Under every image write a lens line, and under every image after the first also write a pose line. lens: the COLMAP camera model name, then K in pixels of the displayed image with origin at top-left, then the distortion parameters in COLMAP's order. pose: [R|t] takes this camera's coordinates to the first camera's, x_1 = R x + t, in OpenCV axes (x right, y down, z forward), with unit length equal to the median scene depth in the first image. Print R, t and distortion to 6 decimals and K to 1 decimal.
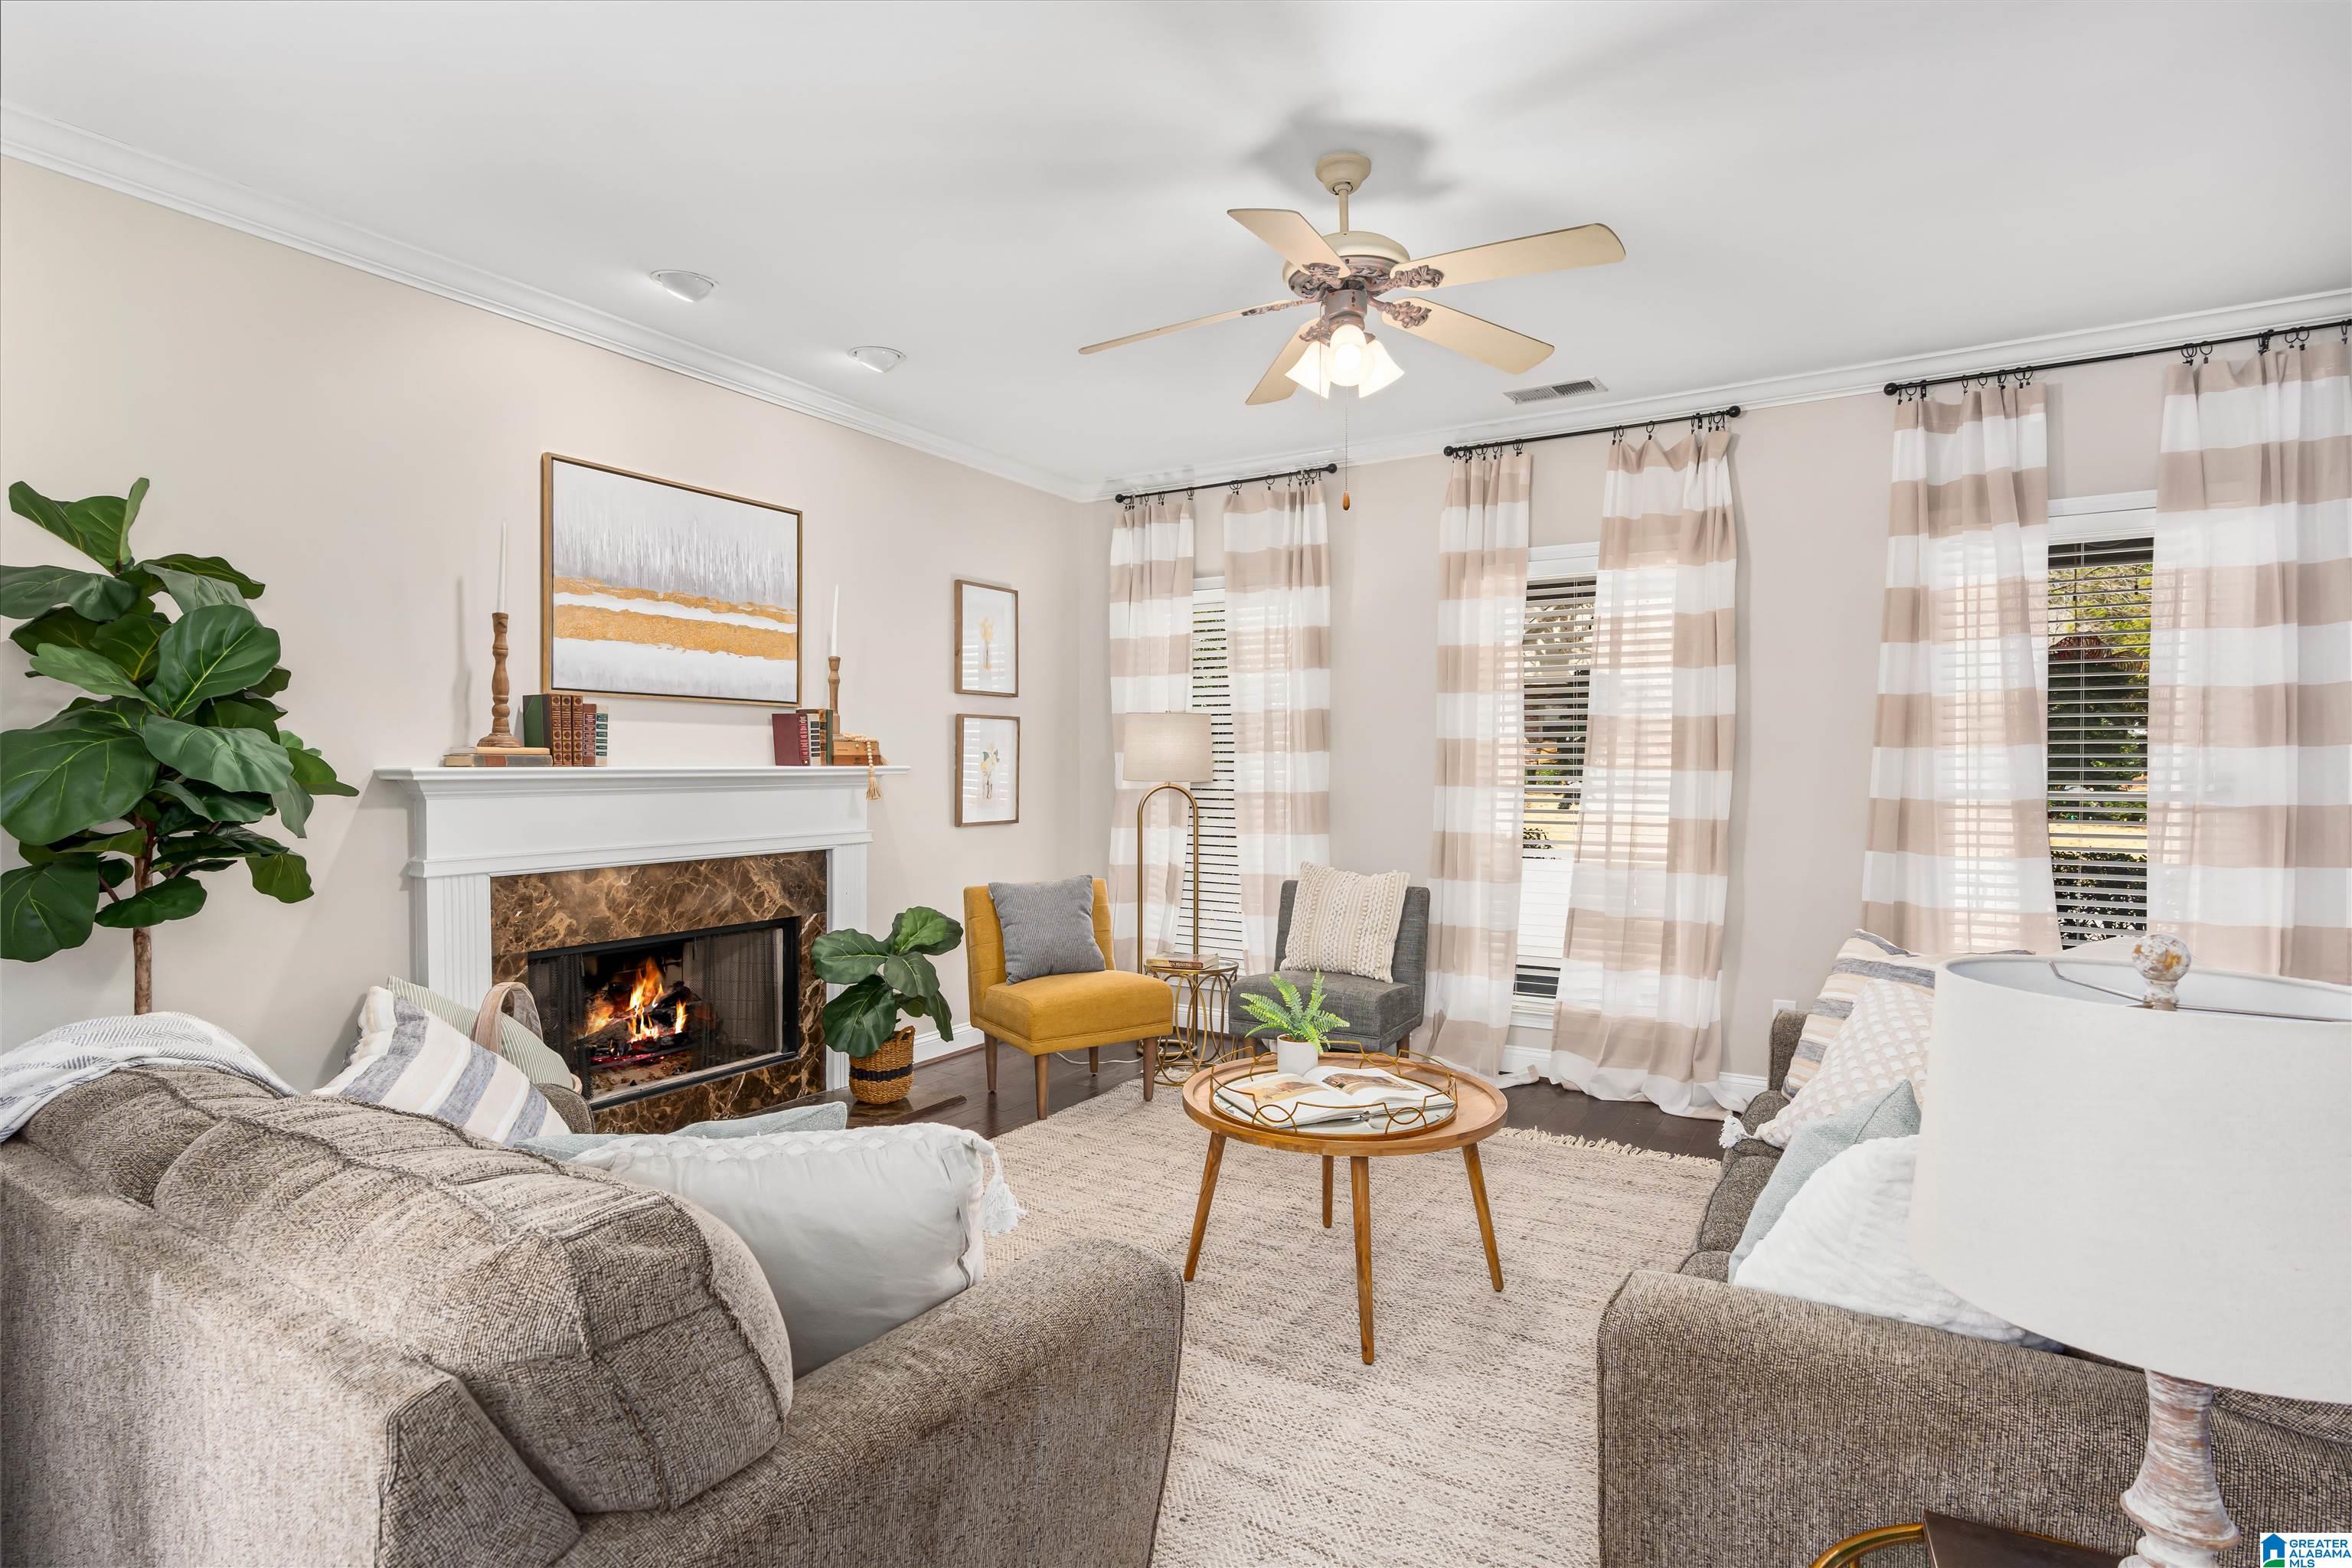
lens RADIAL K [[1188.2, 0, 1176.0], [0, 1188.2, 784.0], [0, 0, 1]] dist [0.001263, 0.001082]
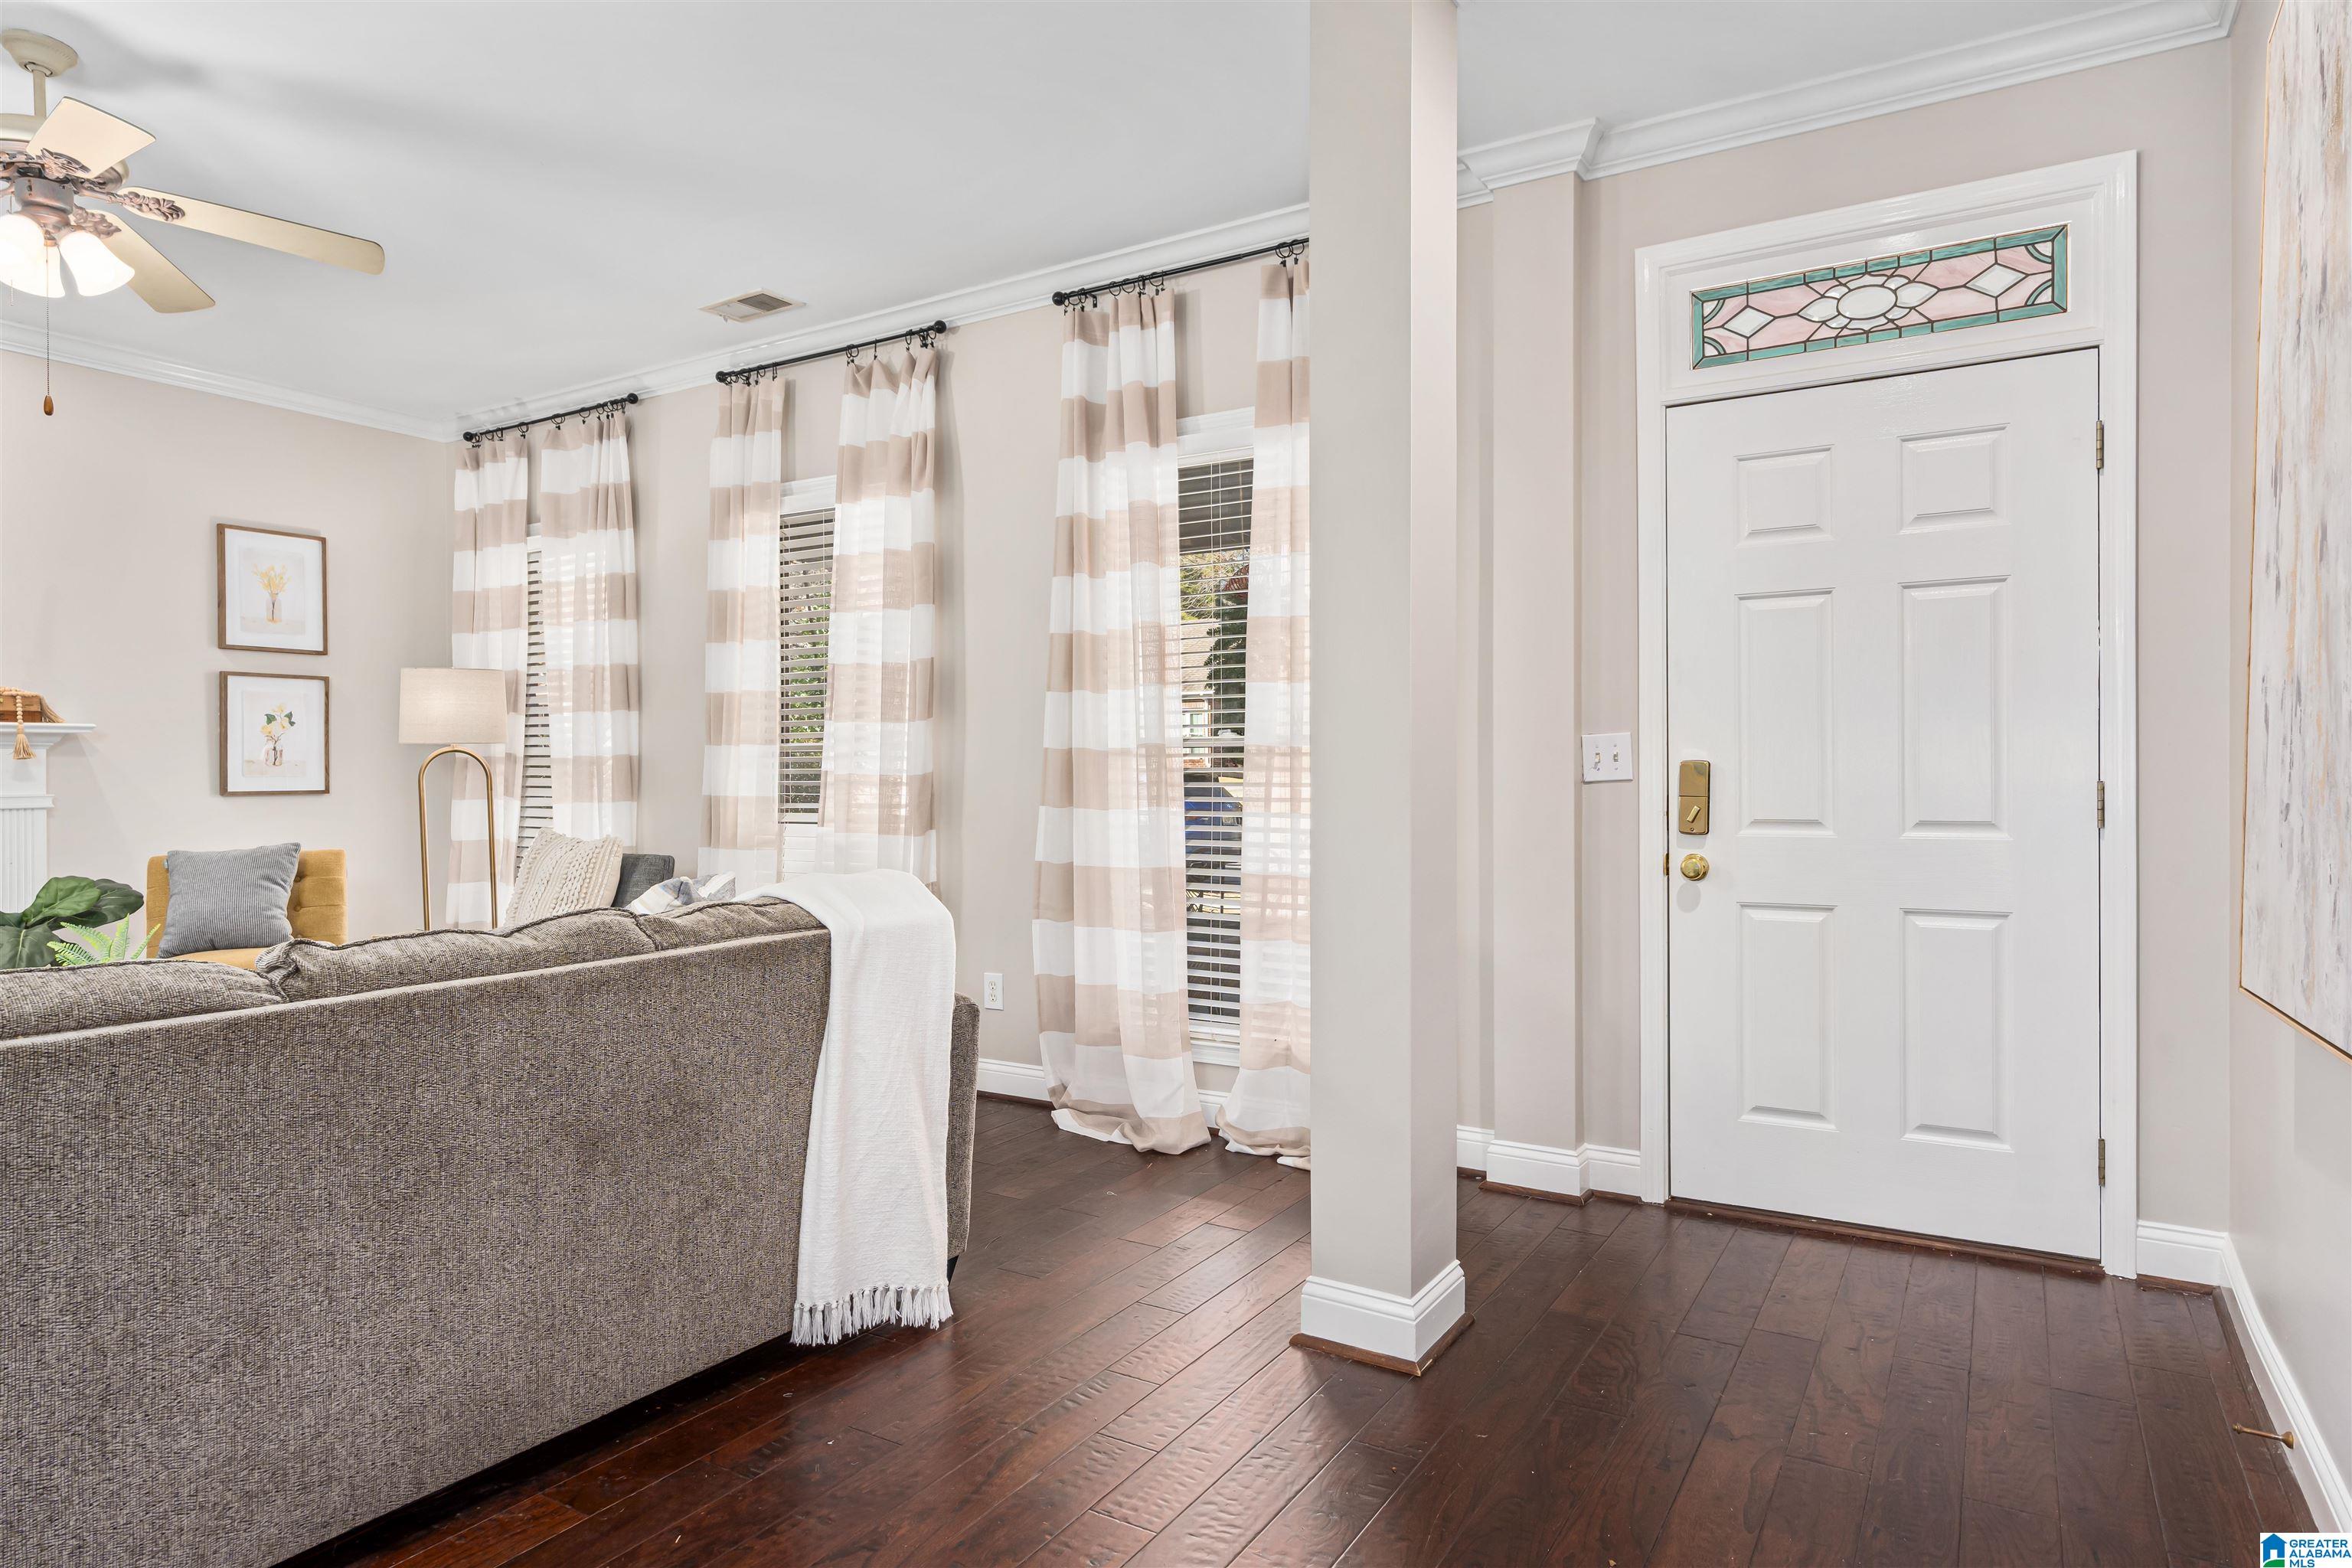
lens RADIAL K [[1360.3, 0, 1176.0], [0, 1360.3, 784.0], [0, 0, 1]] dist [-0.002349, -0.000274]
pose [[0.999936, -0.003355, -0.010811, 0.606387], [0.003260, 0.999955, -0.008864, 0.042323], [0.010840, 0.008828, 0.999902, -0.032368]]
